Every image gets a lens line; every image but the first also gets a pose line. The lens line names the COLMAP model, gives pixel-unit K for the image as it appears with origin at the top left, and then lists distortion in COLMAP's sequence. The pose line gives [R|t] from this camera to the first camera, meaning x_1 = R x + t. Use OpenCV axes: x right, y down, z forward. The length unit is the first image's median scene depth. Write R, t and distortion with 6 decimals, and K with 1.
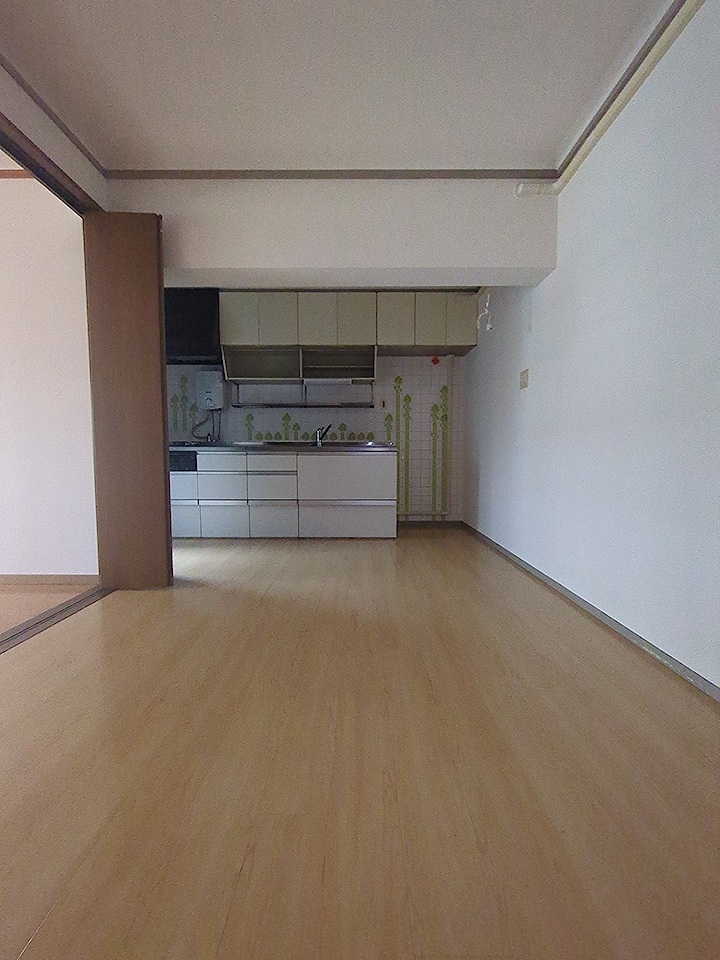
lens RADIAL K [[380.1, 0, 354.2], [0, 380.1, 480.6], [0, 0, 1]] dist [0.002558, -0.000953]
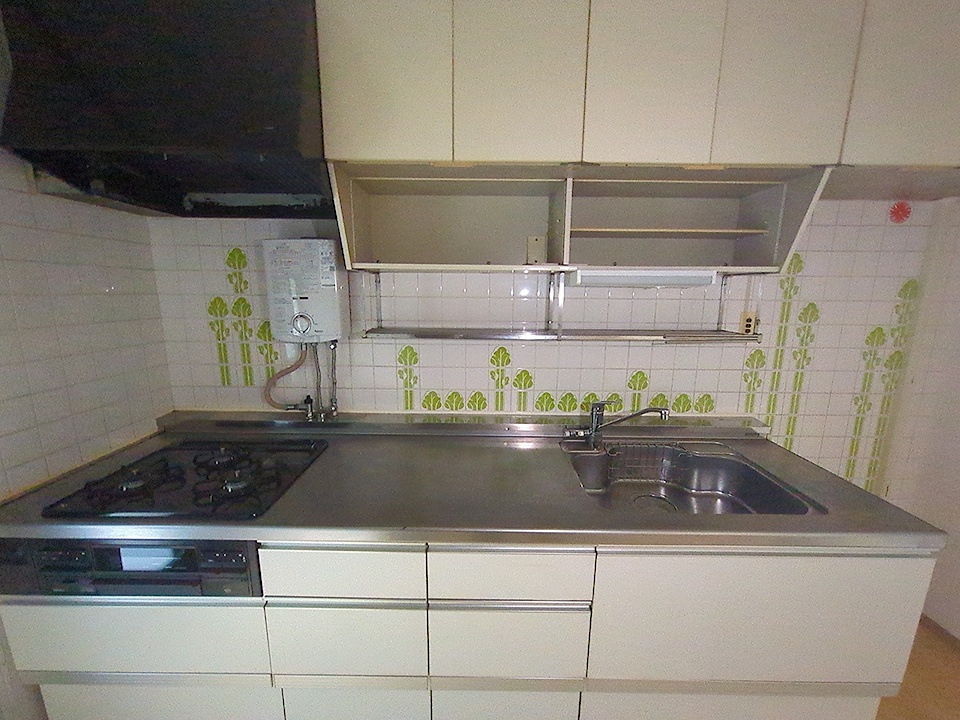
lens RADIAL K [[380.1, 0, 477.0], [0, 380.1, 365.6], [0, 0, 1]] dist [0.002558, -0.000953]
pose [[0.999965, 0.008324, 0.001254, -0.203894], [-0.008407, 0.995019, 0.099335, -0.196542], [-0.000421, -0.099342, 0.995053, 0.602480]]
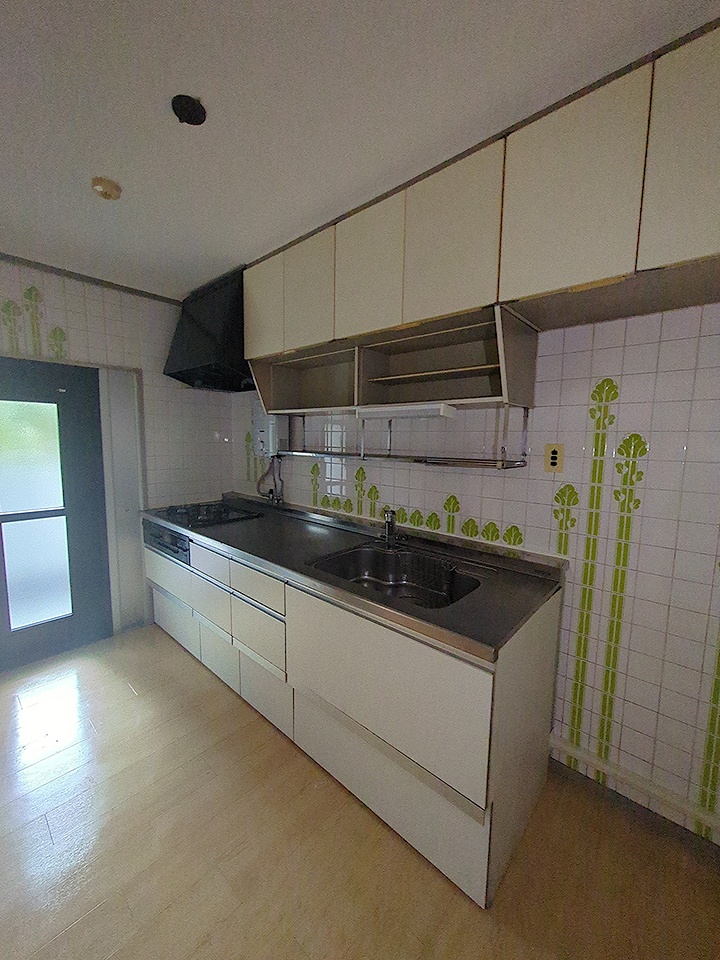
lens RADIAL K [[380.1, 0, 361.6], [0, 380.1, 483.3], [0, 0, 1]] dist [0.002558, -0.000953]
pose [[0.748402, 0.090195, -0.657083, 0.183526], [-0.050009, 0.995564, 0.079698, -0.196733], [0.661357, -0.026786, 0.749593, 0.595938]]
